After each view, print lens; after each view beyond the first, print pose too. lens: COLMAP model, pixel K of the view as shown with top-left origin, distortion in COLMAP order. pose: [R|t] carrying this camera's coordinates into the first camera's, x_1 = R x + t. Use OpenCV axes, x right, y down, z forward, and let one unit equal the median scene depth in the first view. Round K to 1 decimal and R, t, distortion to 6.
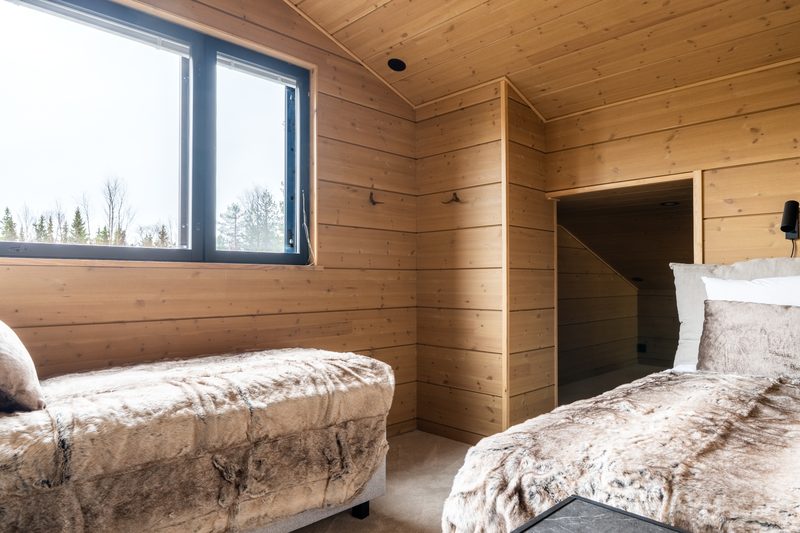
lens RADIAL K [[509.3, 0, 400.2], [0, 509.3, 270.6], [0, 0, 1]] dist [-0.004748, 0.003763]
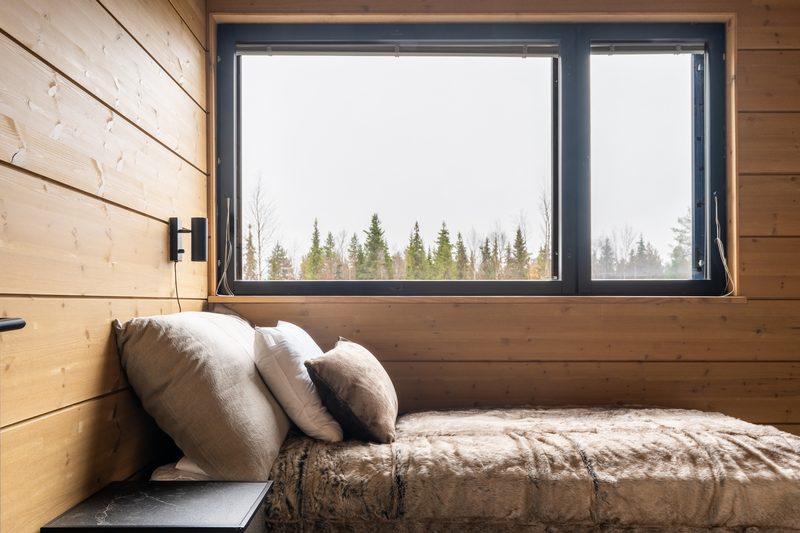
lens RADIAL K [[637.0, 0, 393.8], [0, 637.0, 290.7], [0, 0, 1]] dist [0.010401, -0.007165]
pose [[0.710949, -0.013655, -0.703111, 0.173305], [0.014866, 0.999880, -0.004387, -0.028749], [0.703087, -0.007334, 0.711066, 0.043324]]
